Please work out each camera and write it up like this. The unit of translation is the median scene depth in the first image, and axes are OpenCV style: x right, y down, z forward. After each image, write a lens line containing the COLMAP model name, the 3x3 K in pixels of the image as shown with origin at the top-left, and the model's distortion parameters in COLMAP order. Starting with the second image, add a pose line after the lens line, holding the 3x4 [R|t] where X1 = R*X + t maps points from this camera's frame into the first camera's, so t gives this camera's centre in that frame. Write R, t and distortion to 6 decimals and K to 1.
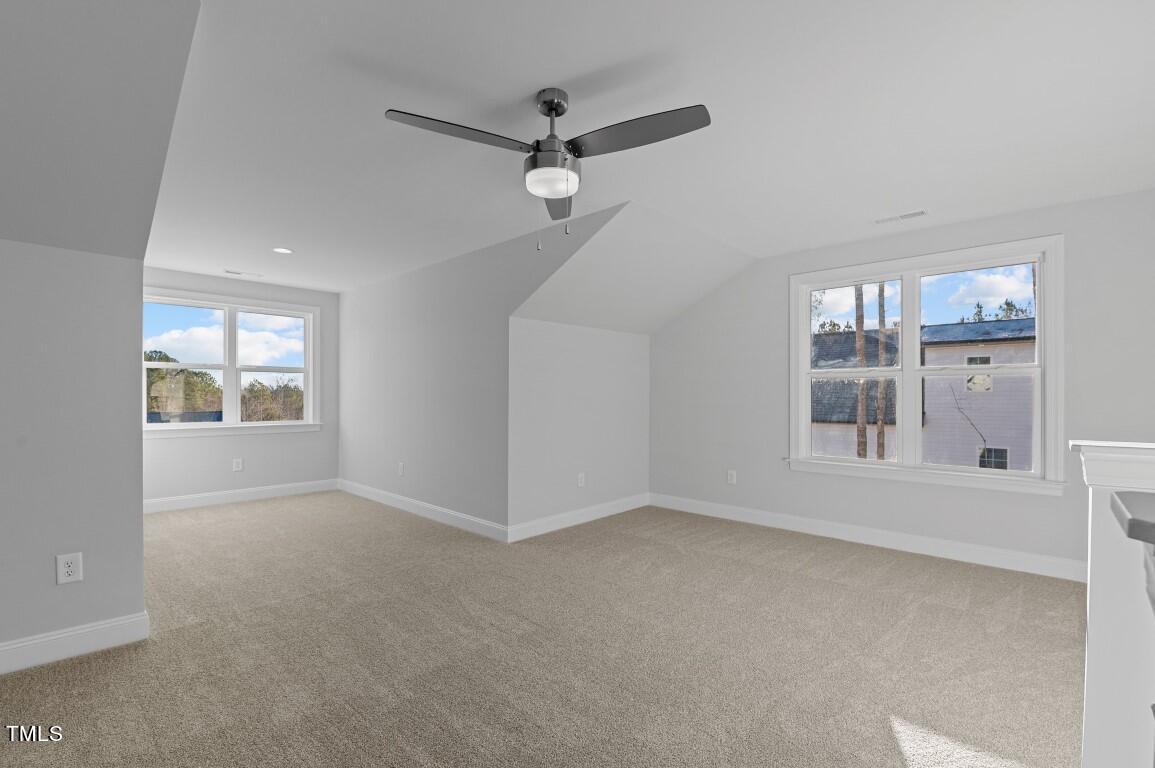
lens RADIAL K [[506.3, 0, 577.5], [0, 506.3, 384.0], [0, 0, 1]] dist [-0.000804, -0.000082]
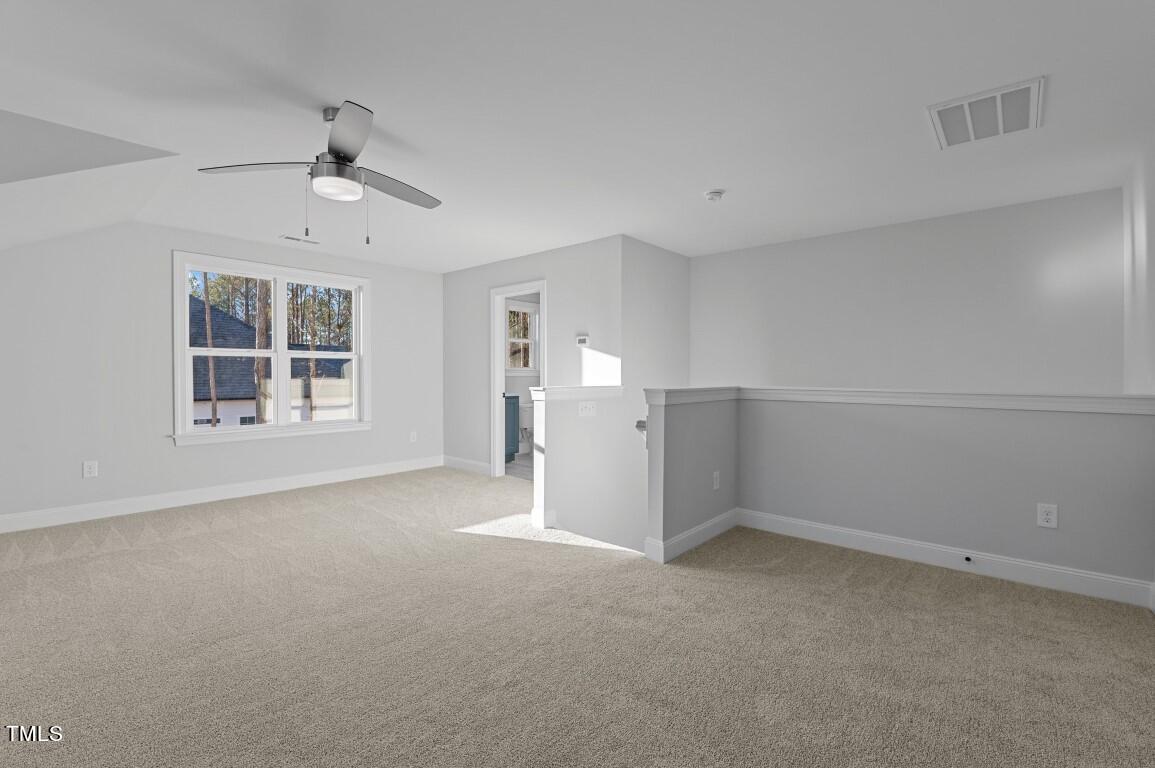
lens RADIAL K [[506.3, 0, 577.5], [0, 506.3, 384.0], [0, 0, 1]] dist [-0.000804, -0.000082]
pose [[-0.007872, -0.028122, 0.999574, -0.711507], [-0.024189, 0.999317, 0.027924, -0.000641], [-0.999676, -0.023959, -0.008547, 0.269973]]
